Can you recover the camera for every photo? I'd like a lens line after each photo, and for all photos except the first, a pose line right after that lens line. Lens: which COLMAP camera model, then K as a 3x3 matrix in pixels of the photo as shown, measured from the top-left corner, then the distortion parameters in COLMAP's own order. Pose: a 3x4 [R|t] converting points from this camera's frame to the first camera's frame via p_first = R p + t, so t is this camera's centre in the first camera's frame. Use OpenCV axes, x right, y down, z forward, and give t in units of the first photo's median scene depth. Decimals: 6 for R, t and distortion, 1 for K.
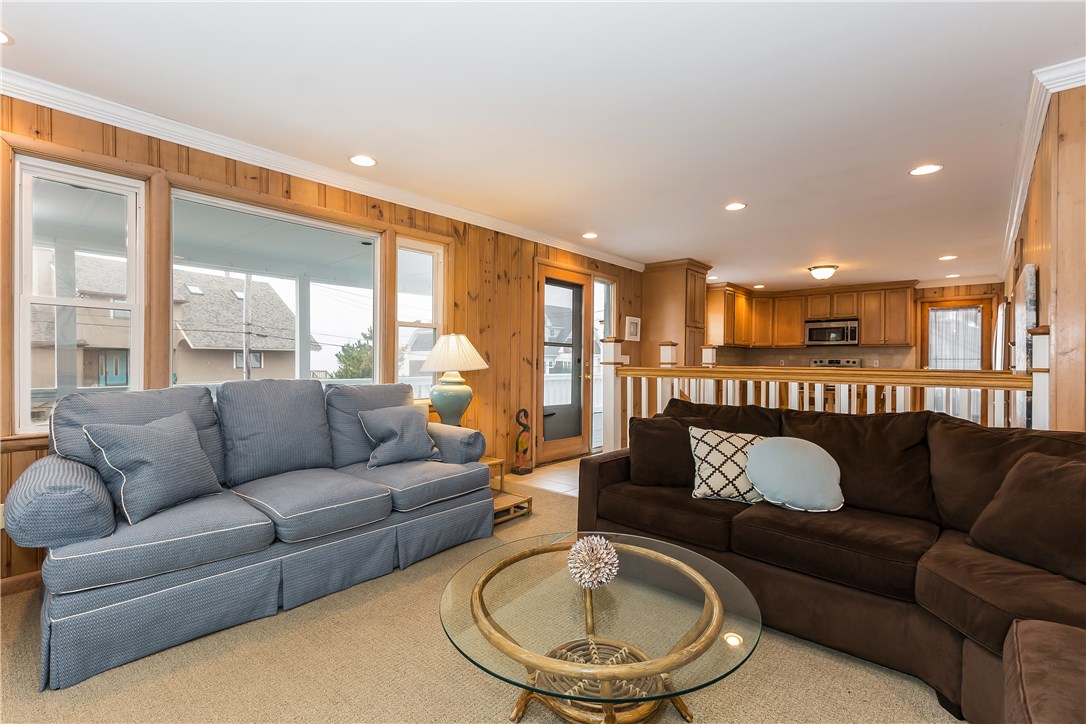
lens RADIAL K [[492.7, 0, 534.1], [0, 492.7, 362.8], [0, 0, 1]] dist [0.000299, -0.000383]
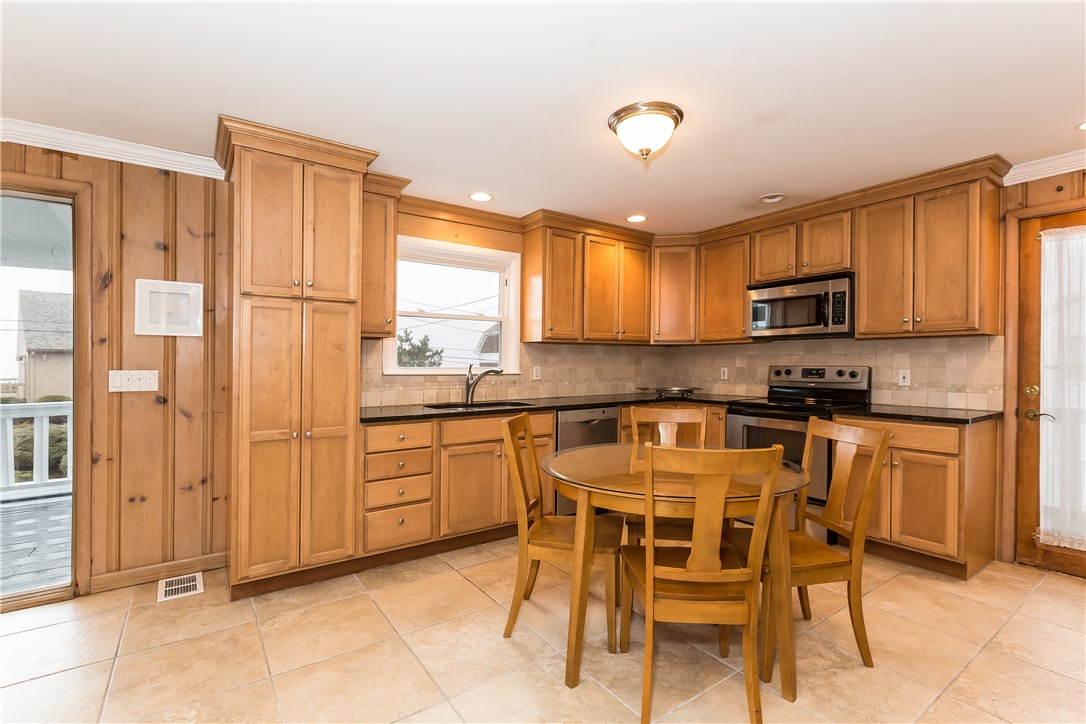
lens RADIAL K [[492.7, 0, 545.7], [0, 492.7, 362.9], [0, 0, 1]] dist [0.000299, -0.000383]
pose [[0.976648, -0.009130, -0.214652, 0.637271], [0.008999, 0.999958, -0.001585, -0.017189], [0.214658, -0.000384, 0.976689, 0.685764]]
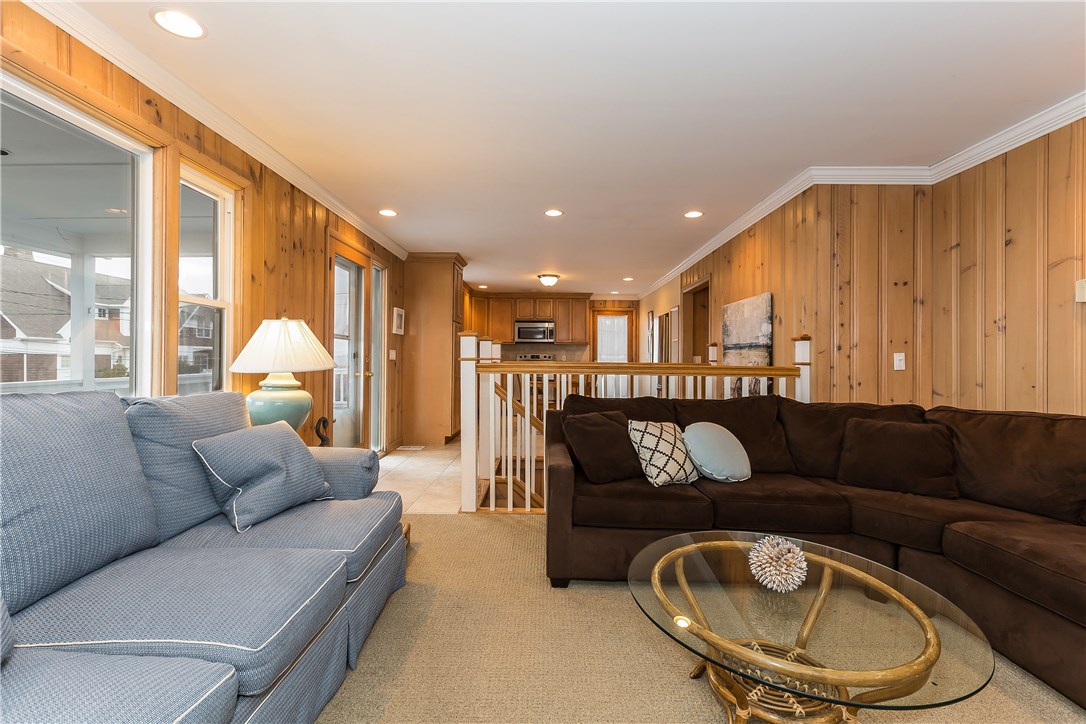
lens RADIAL K [[492.7, 0, 538.5], [0, 492.7, 362.4], [0, 0, 1]] dist [0.000299, -0.000383]
pose [[0.761569, -0.007372, 0.648042, -0.205518], [-0.000220, 0.999932, 0.011633, -0.002518], [-0.648084, -0.009003, 0.761516, 0.130956]]
